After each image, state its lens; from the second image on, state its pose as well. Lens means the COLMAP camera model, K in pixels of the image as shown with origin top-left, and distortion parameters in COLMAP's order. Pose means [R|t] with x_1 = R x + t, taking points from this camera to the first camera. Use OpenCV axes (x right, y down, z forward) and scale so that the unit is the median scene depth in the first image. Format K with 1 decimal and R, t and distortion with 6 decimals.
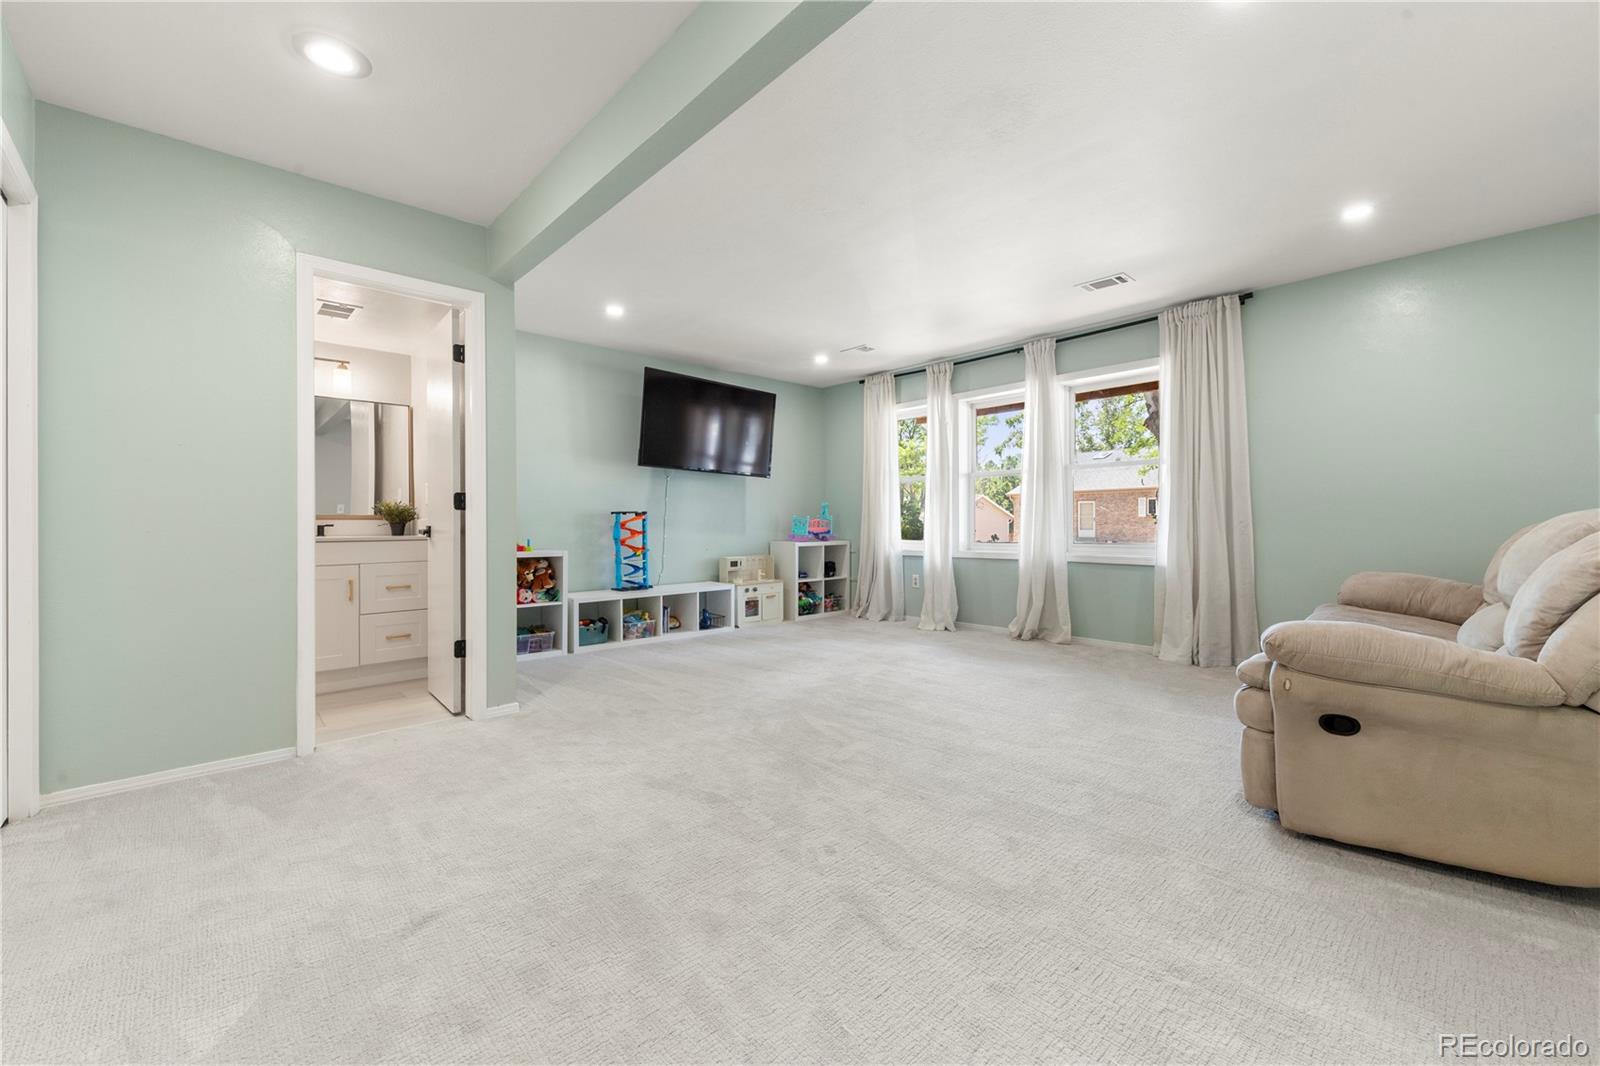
lens RADIAL K [[632.1, 0, 804.6], [0, 632.1, 530.7], [0, 0, 1]] dist [0.011787, -0.002290]
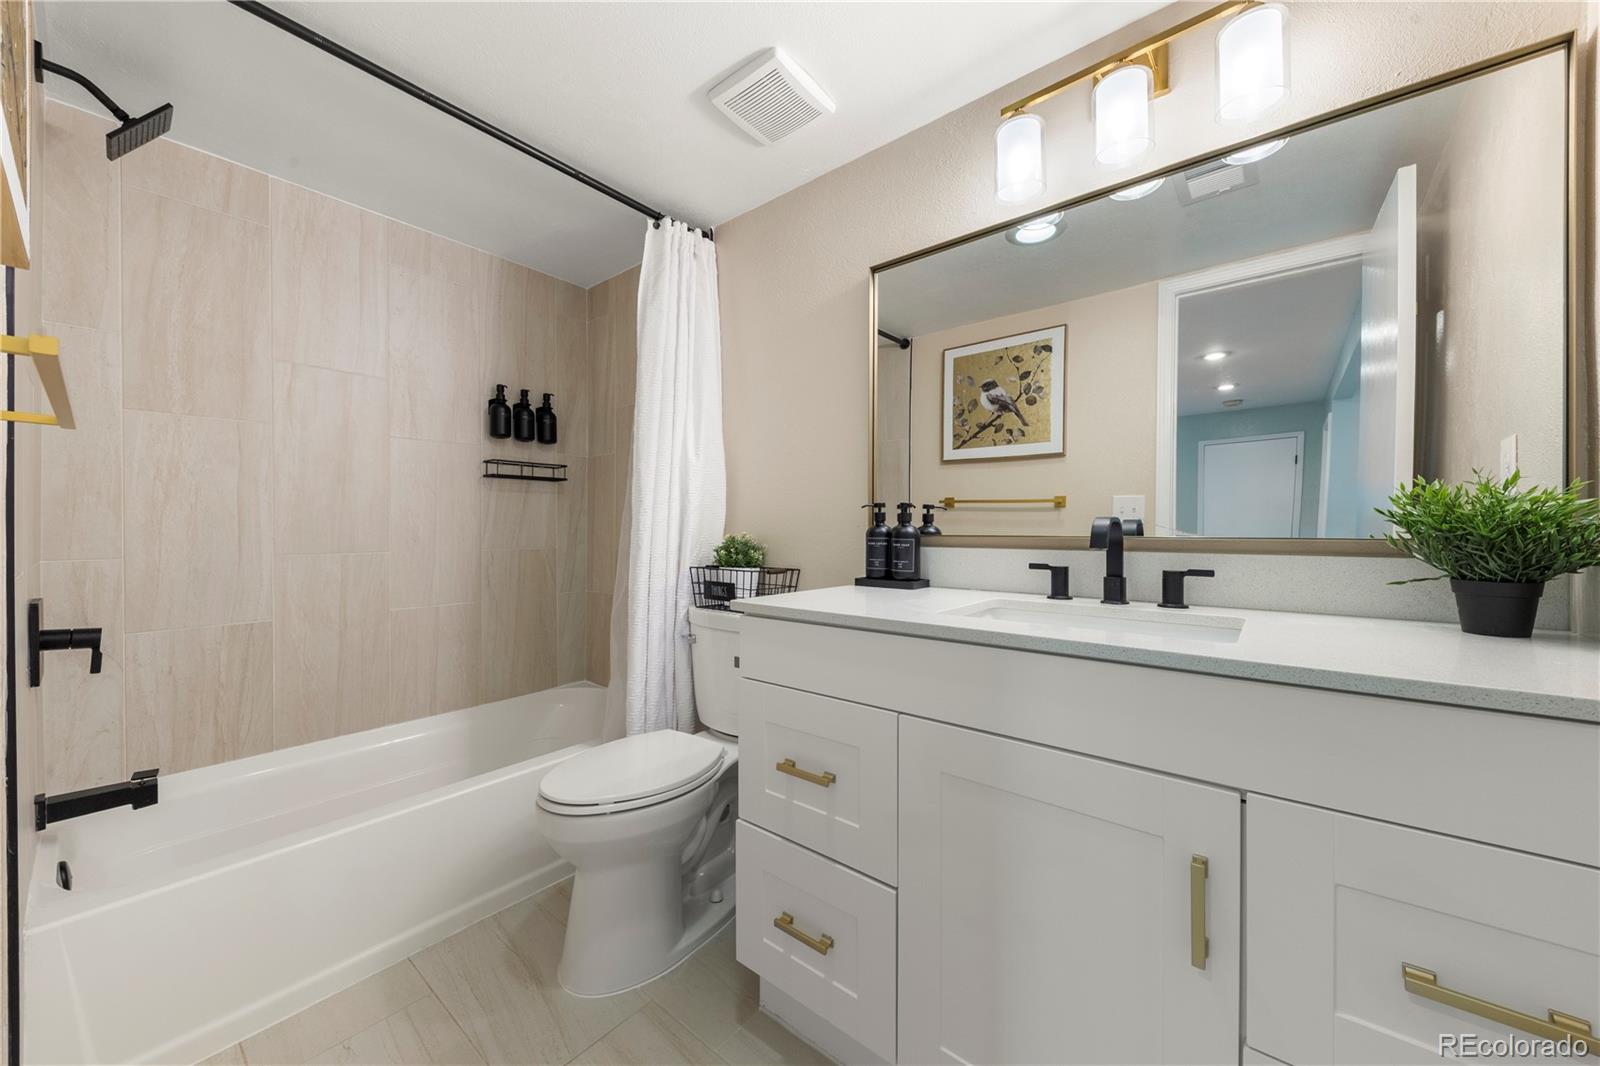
lens RADIAL K [[569.4, 0, 801.1], [0, 569.4, 535.5], [0, 0, 1]] dist [0.005883, -0.002438]
pose [[0.116121, 0.010298, -0.993182, -0.542708], [0.003789, 0.999934, 0.010811, -0.032085], [0.993228, -0.005019, 0.116074, 0.847363]]
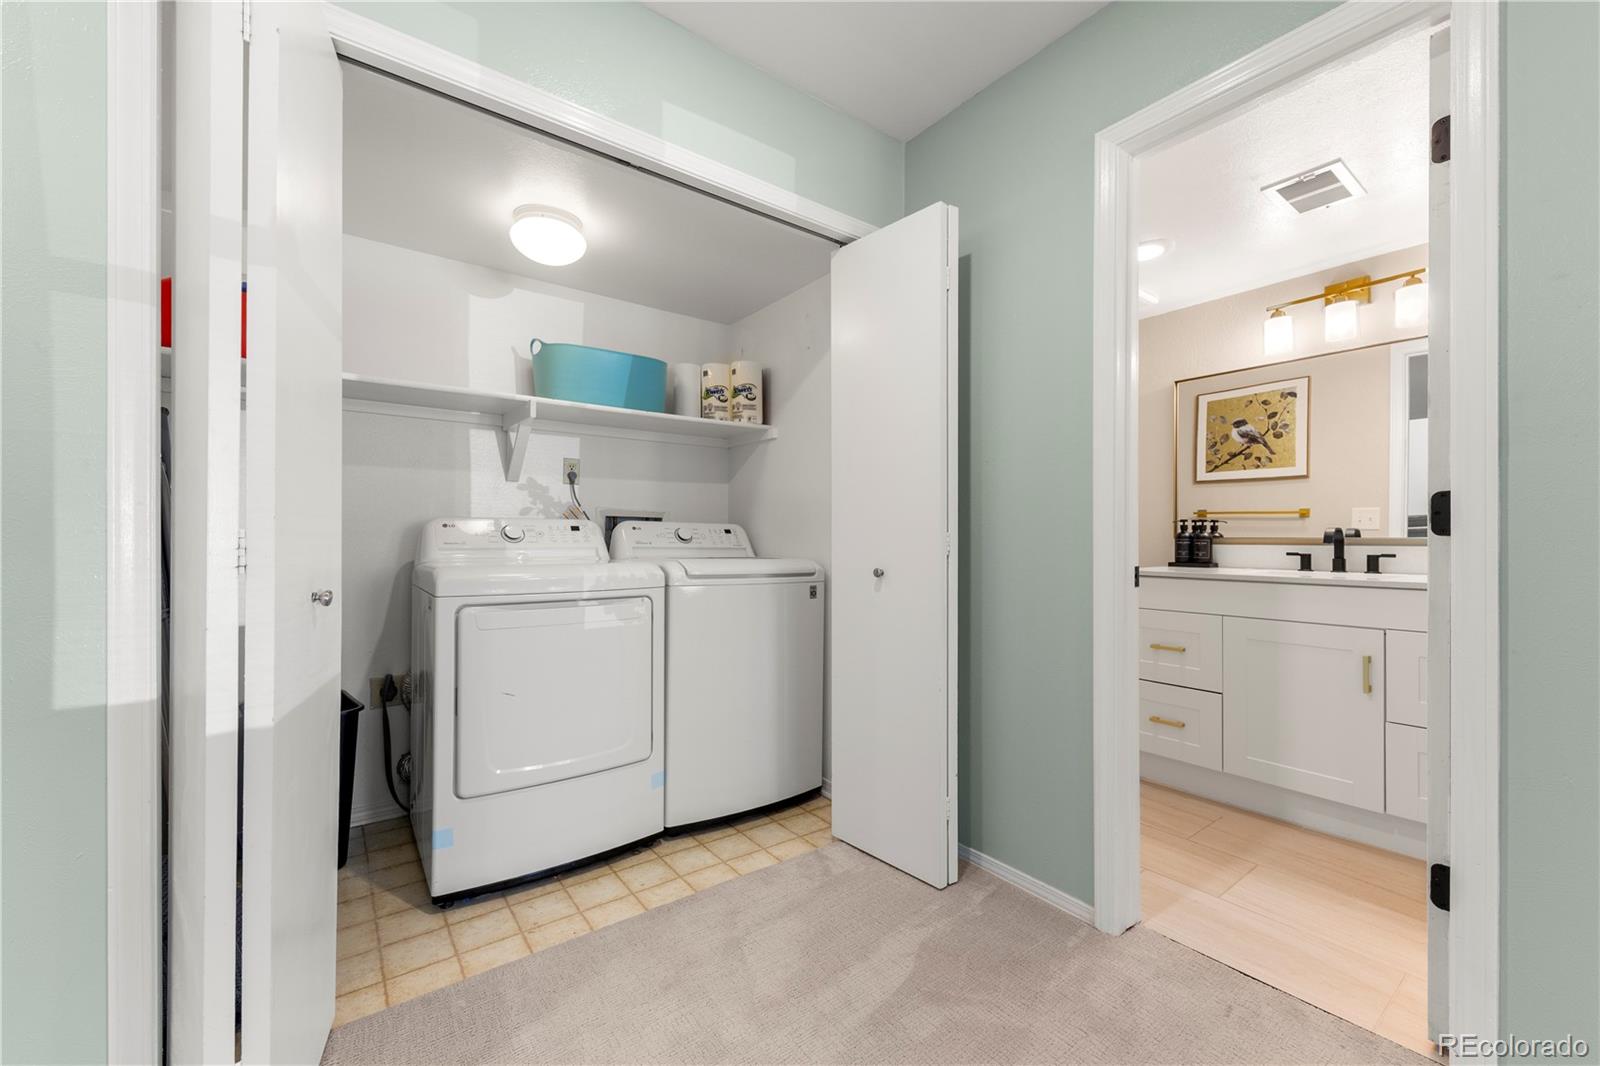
lens RADIAL K [[632.1, 0, 802.2], [0, 632.1, 536.9], [0, 0, 1]] dist [0.011787, -0.002290]
pose [[-0.124908, -0.001953, -0.992166, -0.087548], [0.003383, 0.999991, -0.002395, -0.028365], [0.992163, -0.003656, -0.124901, 0.571569]]
